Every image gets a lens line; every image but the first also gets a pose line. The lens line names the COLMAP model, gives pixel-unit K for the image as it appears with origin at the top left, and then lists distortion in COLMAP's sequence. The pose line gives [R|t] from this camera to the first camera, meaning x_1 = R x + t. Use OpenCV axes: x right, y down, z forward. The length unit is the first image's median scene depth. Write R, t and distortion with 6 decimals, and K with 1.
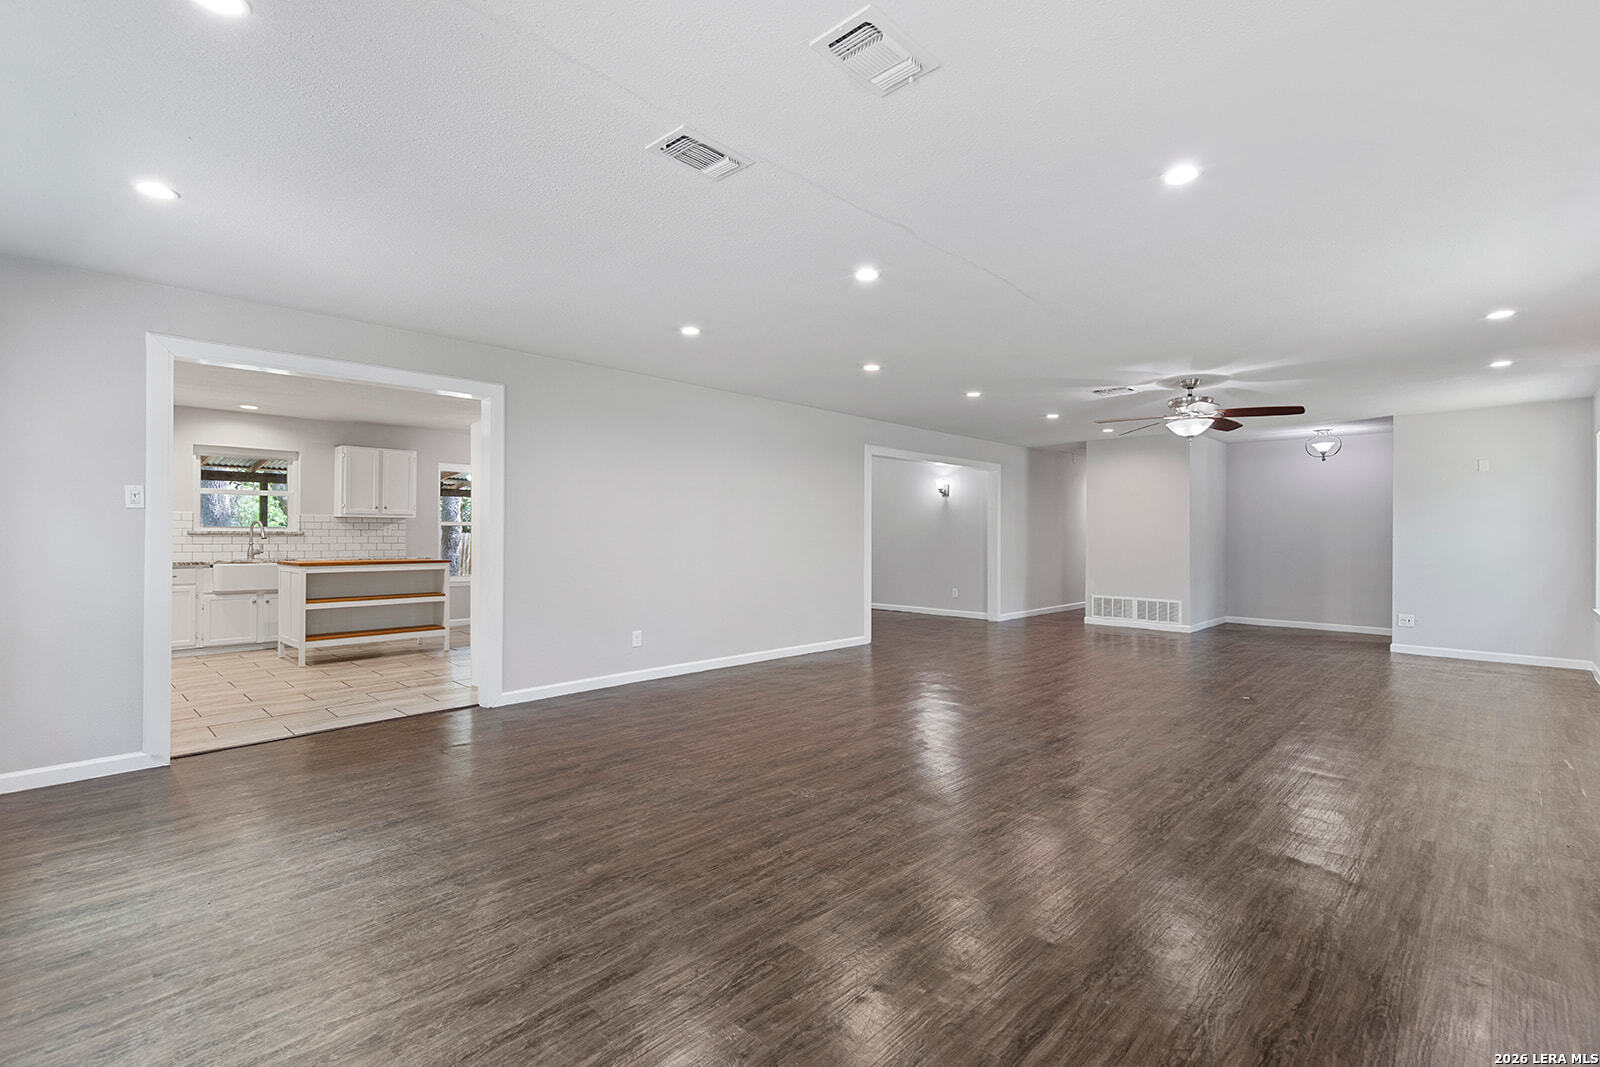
lens RADIAL K [[723.9, 0, 816.5], [0, 723.9, 533.8], [0, 0, 1]] dist [0.009767, -0.000346]
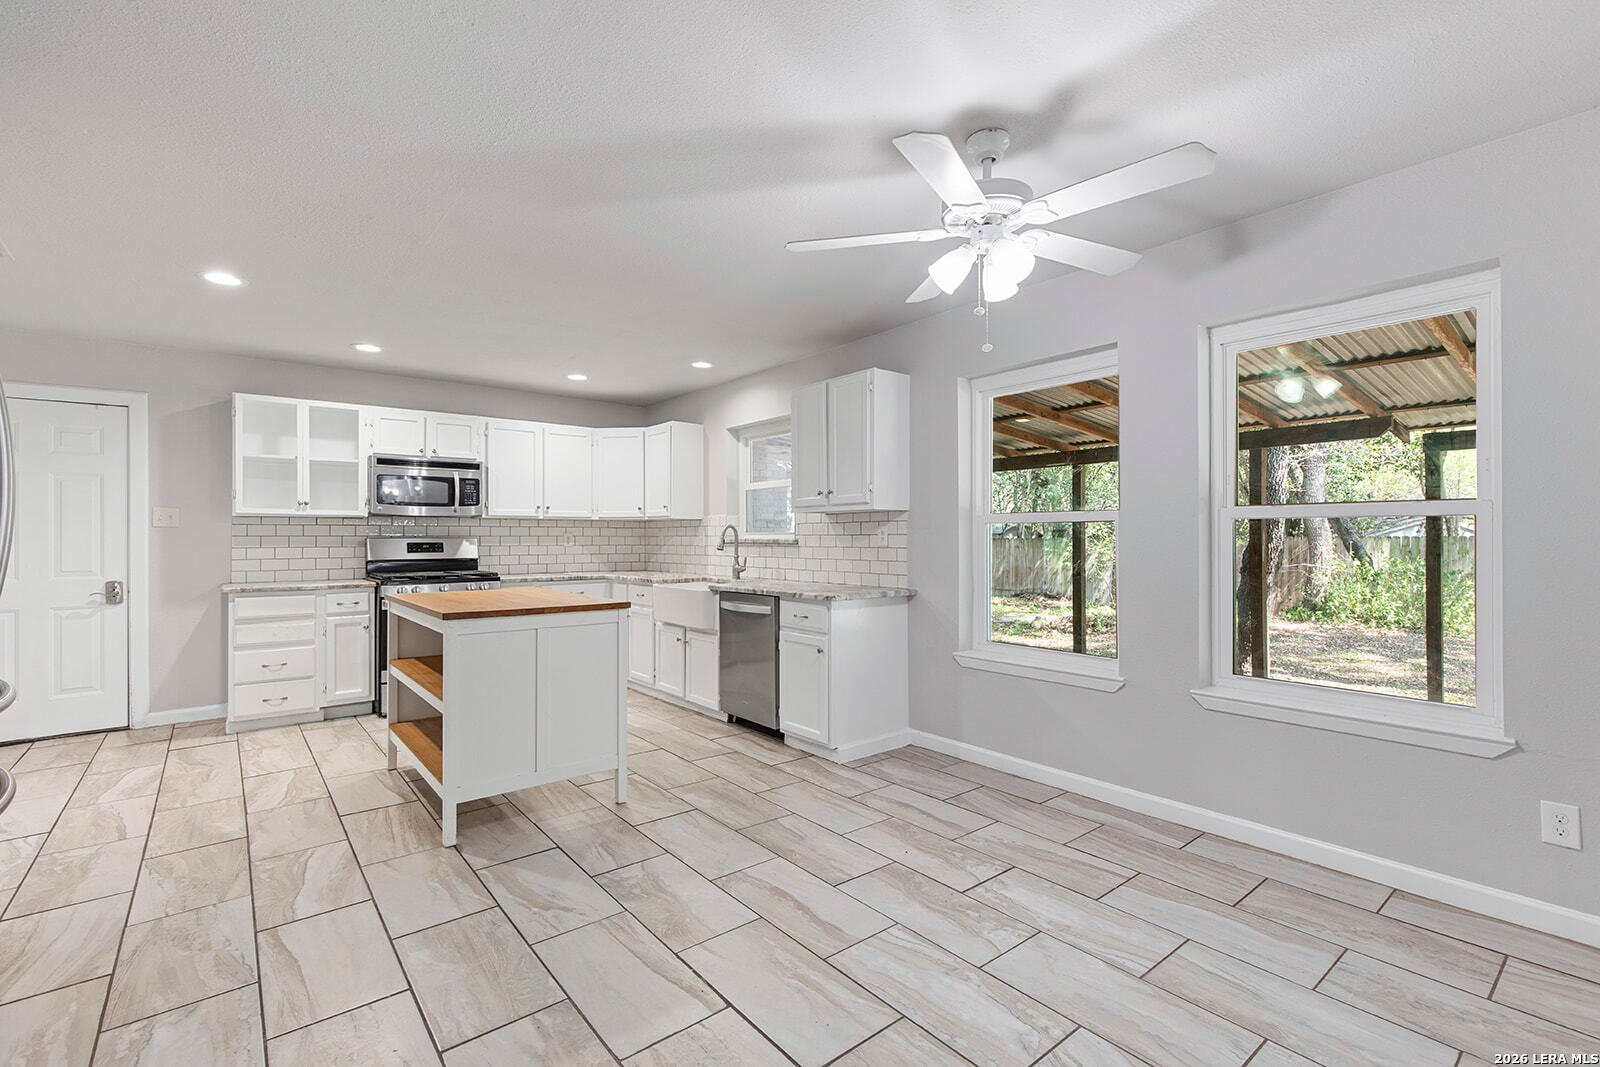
lens RADIAL K [[723.9, 0, 809.6], [0, 723.9, 526.0], [0, 0, 1]] dist [0.009767, -0.000346]
pose [[-0.140224, -0.021923, -0.989877, -0.093314], [0.004391, 0.999731, -0.022763, -0.000390], [0.990110, -0.007539, -0.140090, 1.103217]]
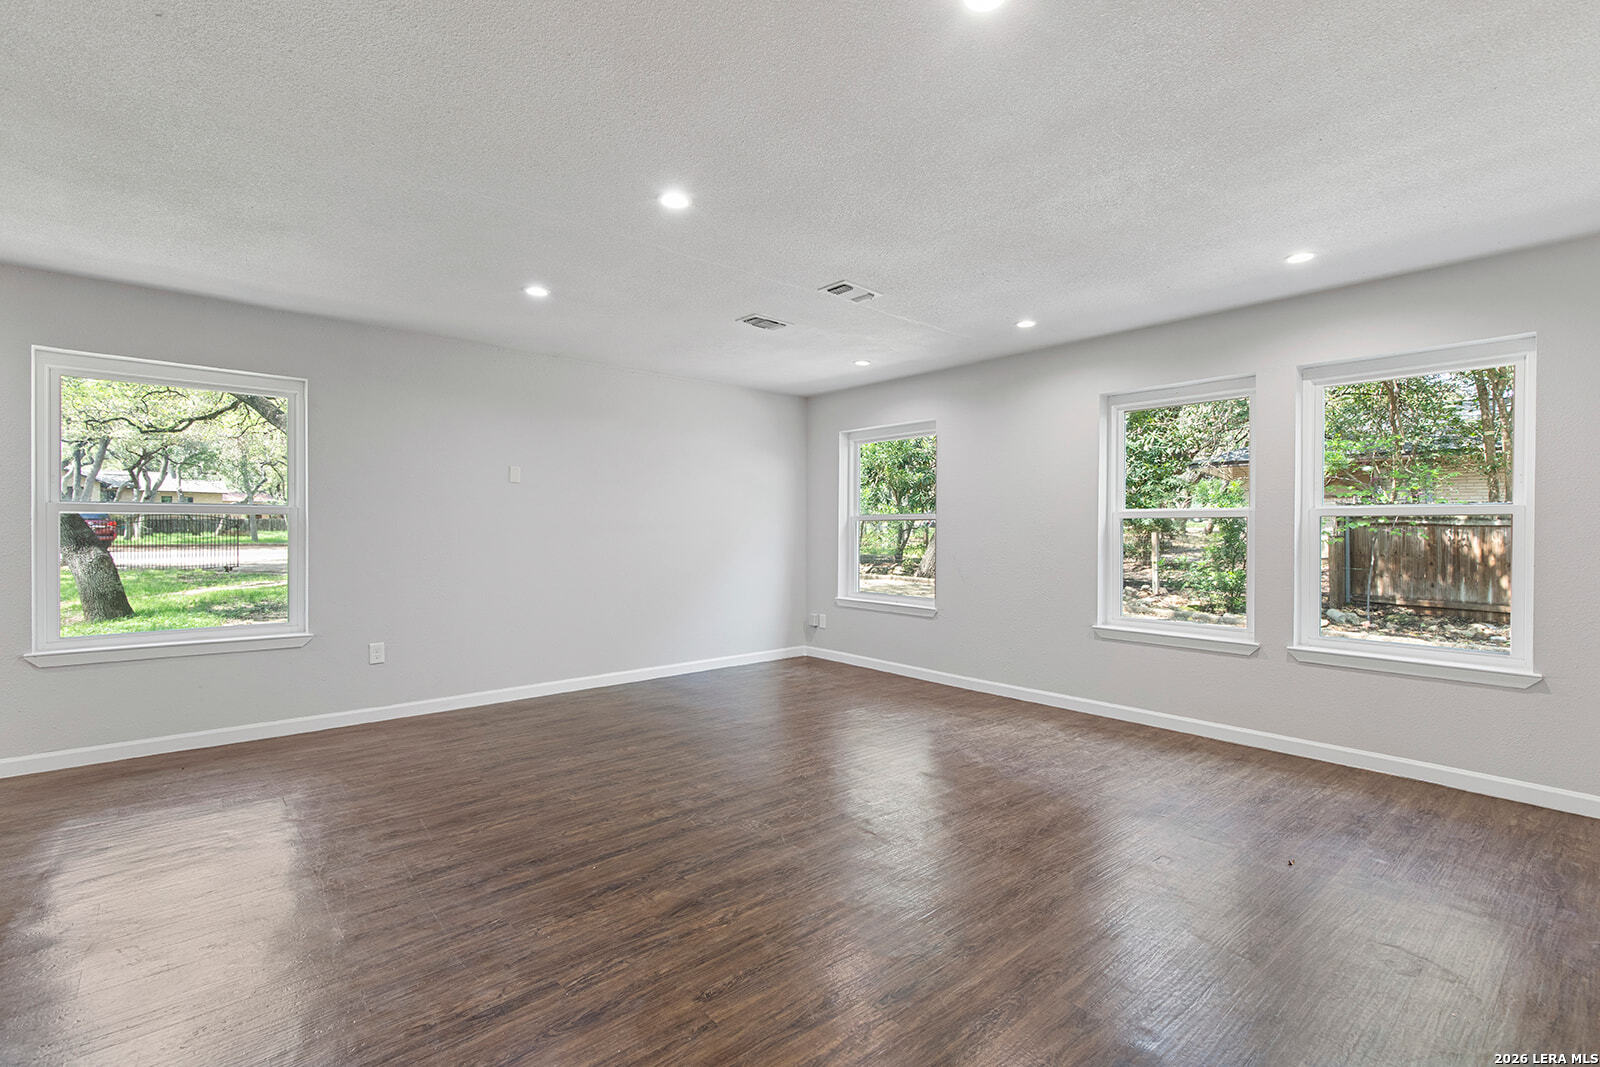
lens RADIAL K [[723.9, 0, 807.5], [0, 723.9, 533.3], [0, 0, 1]] dist [0.009767, -0.000346]
pose [[-0.995023, -0.009084, 0.099232, -0.067453], [-0.008470, 0.999942, 0.006609, -0.000792], [-0.099287, 0.005736, -0.995042, 0.767420]]
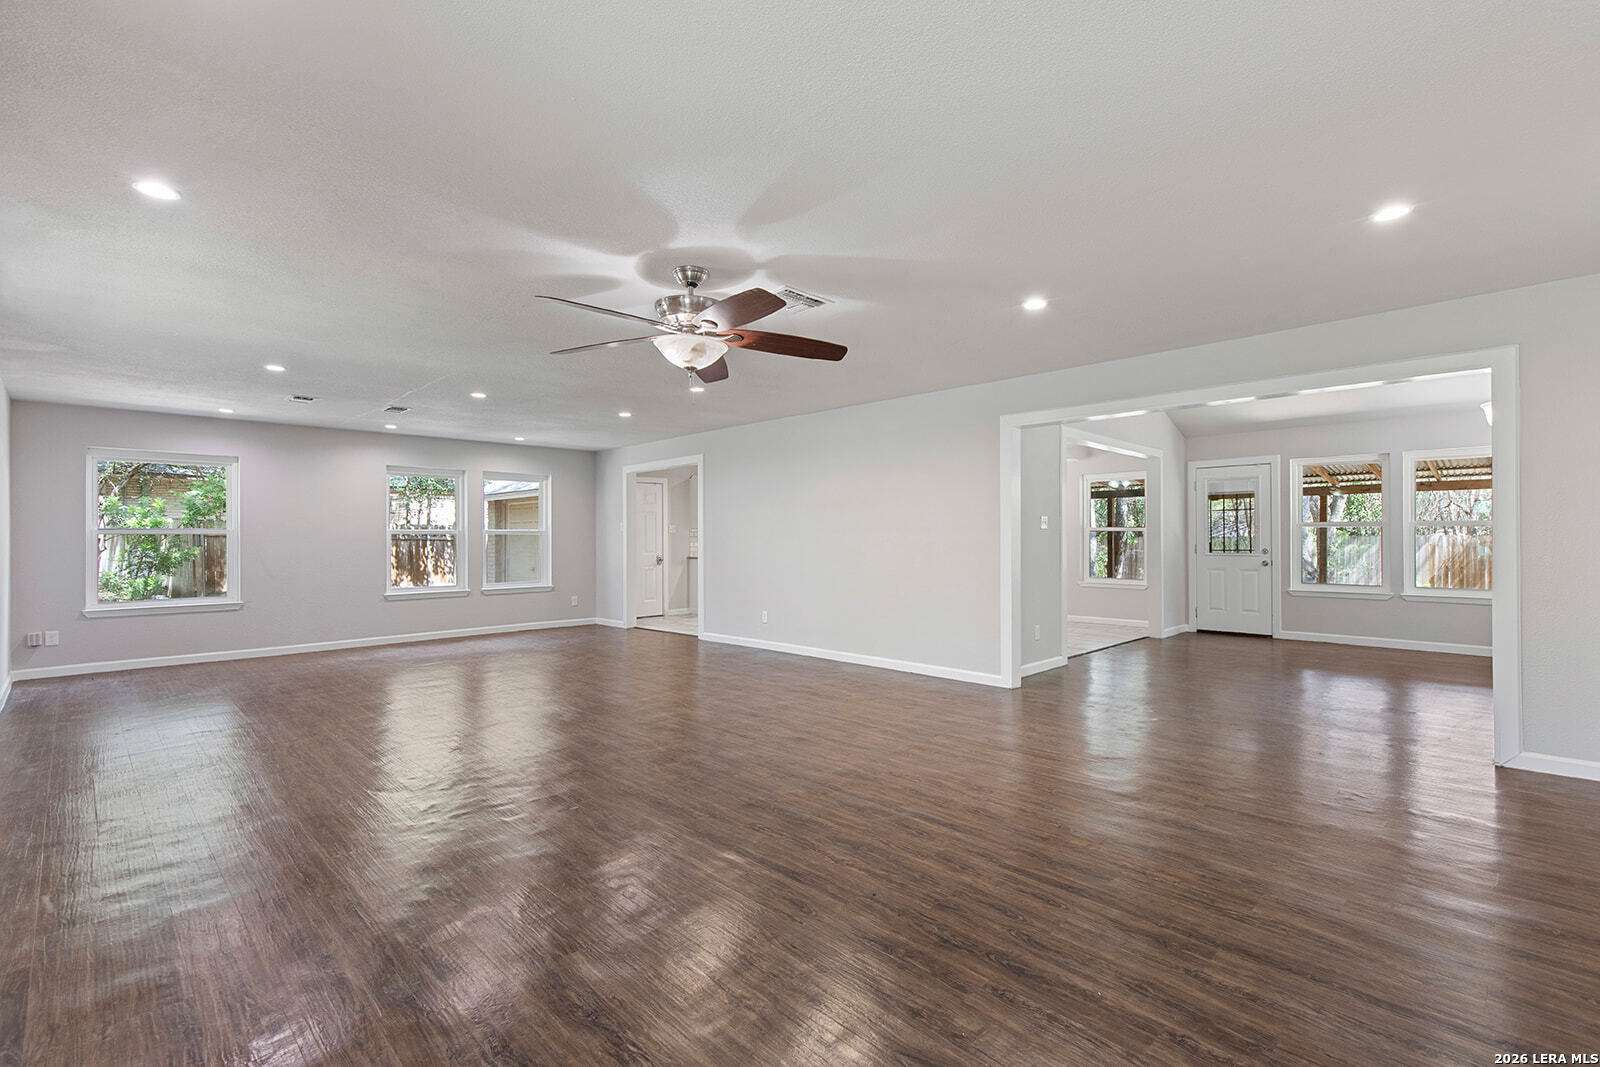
lens RADIAL K [[723.9, 0, 815.5], [0, 723.9, 530.2], [0, 0, 1]] dist [0.009767, -0.000346]
pose [[-0.028137, -0.015691, -0.999481, 0.798576], [0.006365, 0.999854, -0.015876, 0.003521], [0.999584, -0.006809, -0.028033, 0.814729]]
